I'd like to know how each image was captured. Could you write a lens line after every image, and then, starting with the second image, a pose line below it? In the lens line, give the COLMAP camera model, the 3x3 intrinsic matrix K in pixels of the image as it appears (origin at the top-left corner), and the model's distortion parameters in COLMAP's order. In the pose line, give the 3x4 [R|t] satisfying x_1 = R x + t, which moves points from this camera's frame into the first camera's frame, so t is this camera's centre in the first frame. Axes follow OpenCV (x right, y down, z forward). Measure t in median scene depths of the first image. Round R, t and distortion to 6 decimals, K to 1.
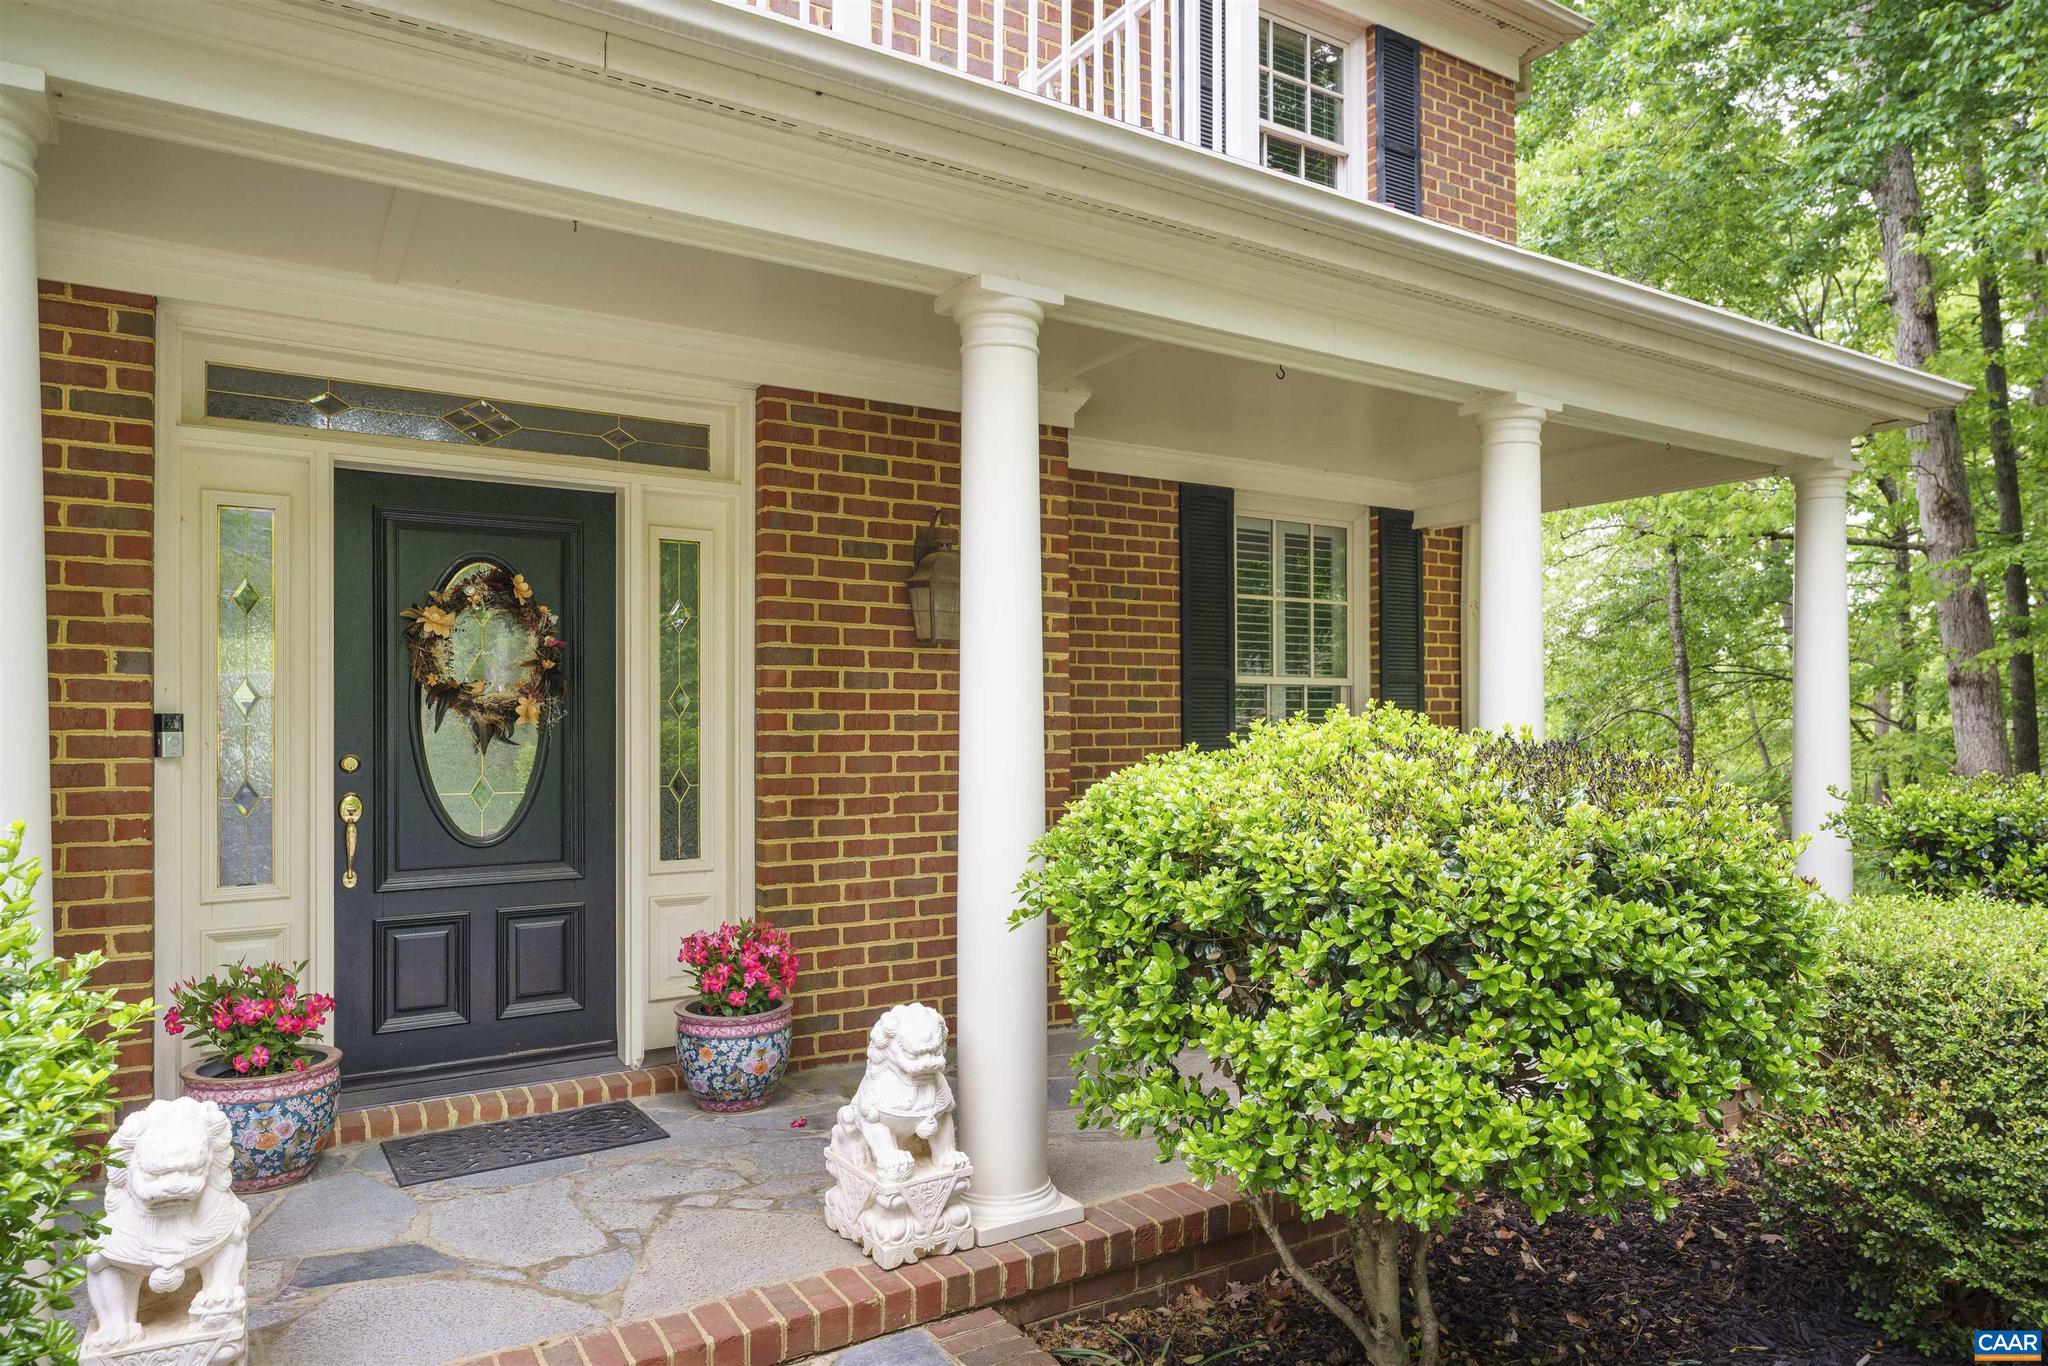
lens RADIAL K [[1174.2, 0, 1027.1], [0, 1174.2, 710.9], [0, 0, 1]] dist [-0.000472, -0.000077]
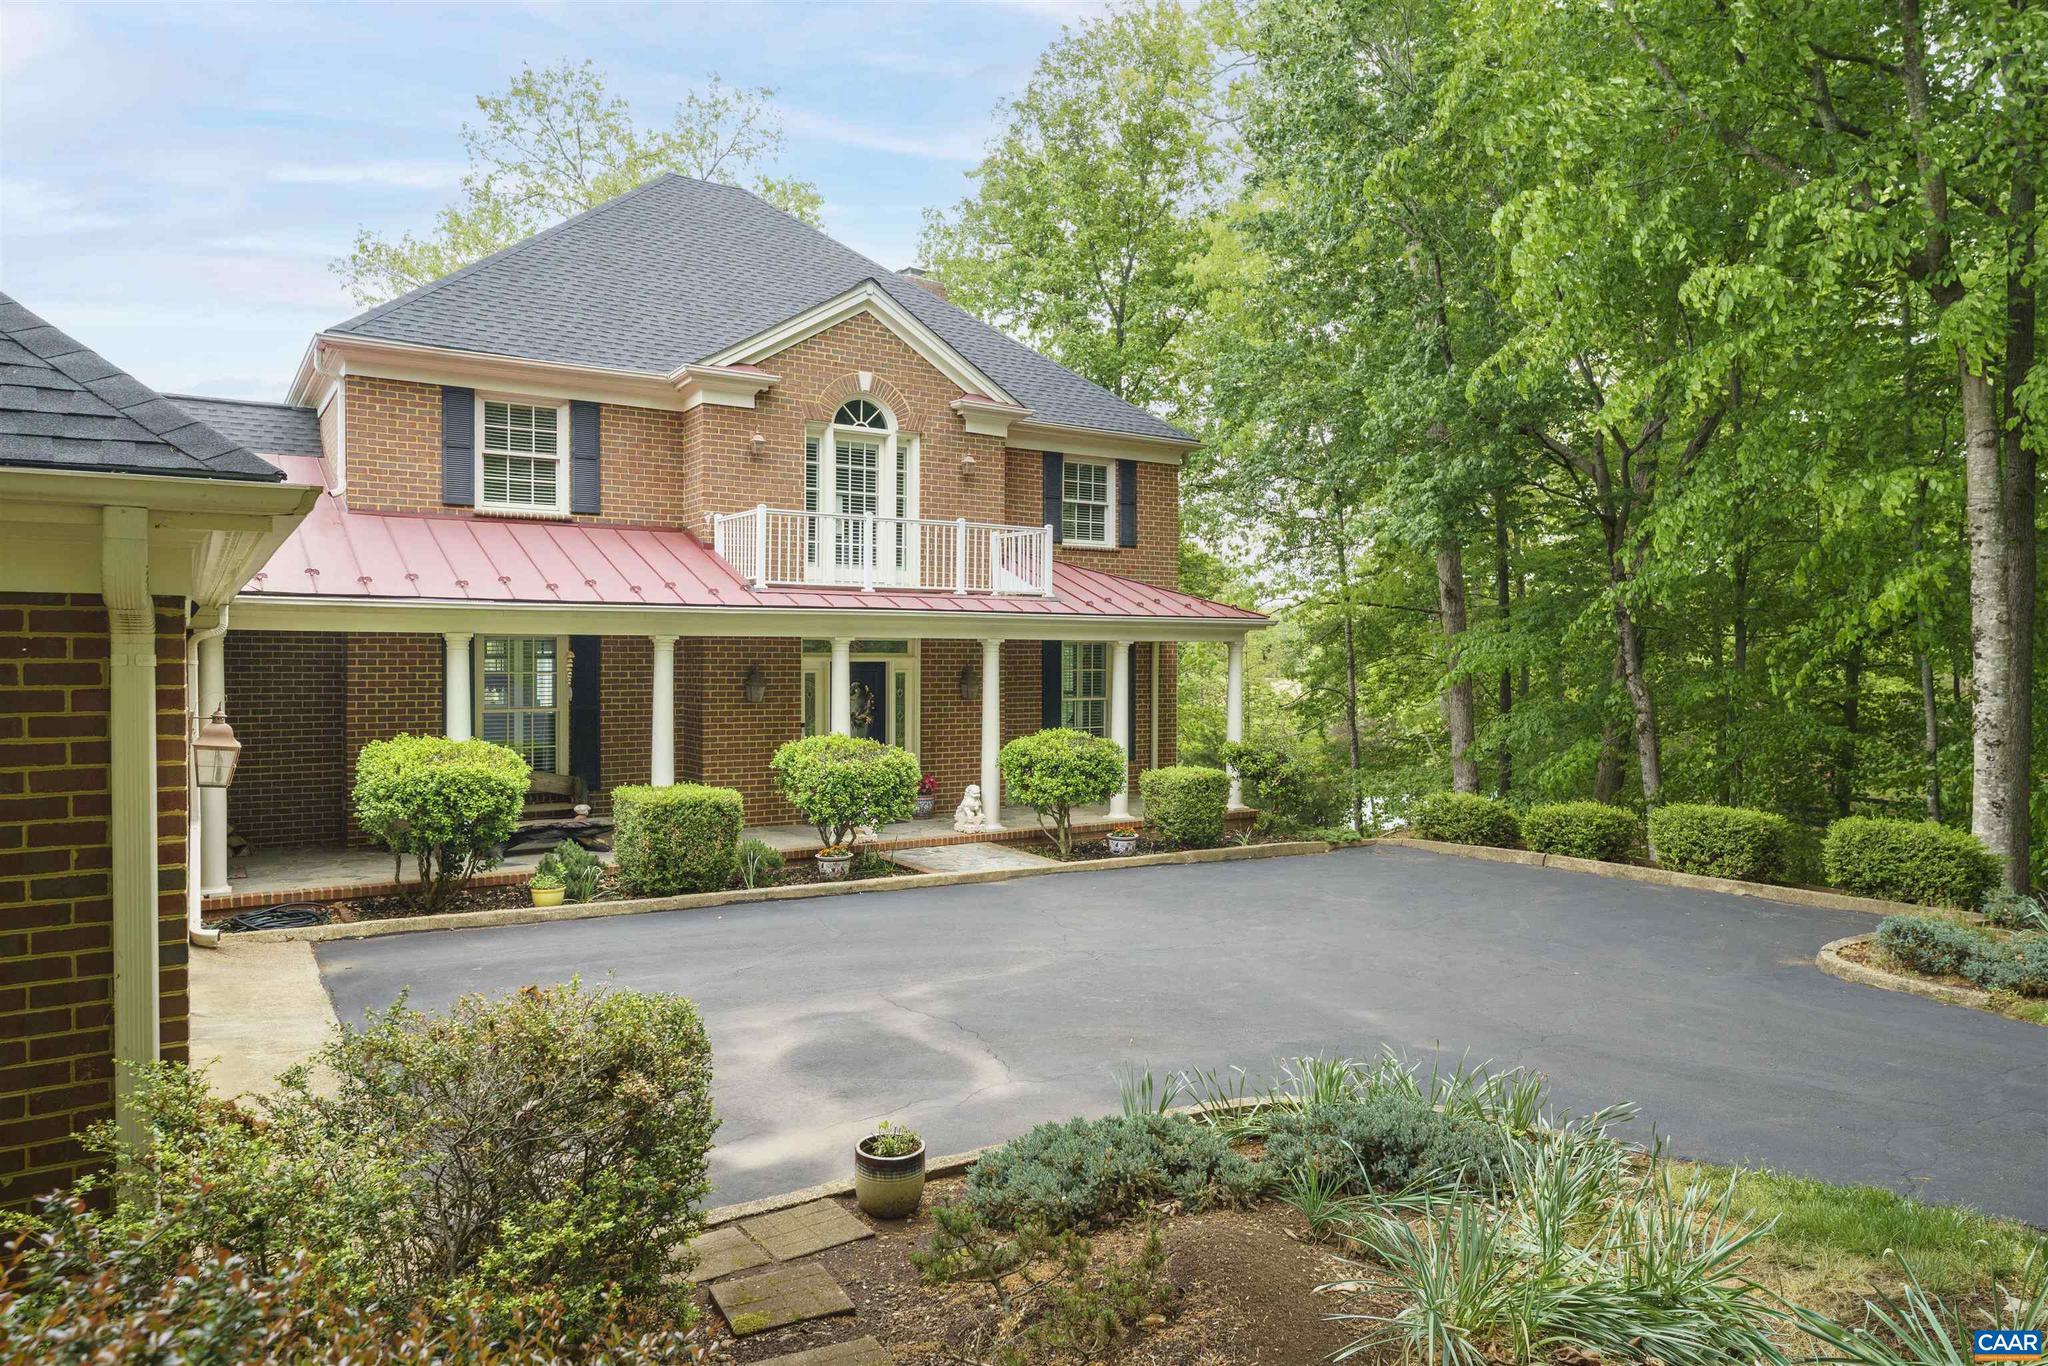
lens RADIAL K [[1211.5, 0, 1021.3], [0, 1211.5, 650.2], [0, 0, 1]] dist [-0.069438, -0.000181]
pose [[0.998669, 0.007803, 0.050992, -0.158946], [-0.008392, 0.999900, 0.011353, -0.382957], [-0.050899, -0.011766, 0.998635, -4.129368]]
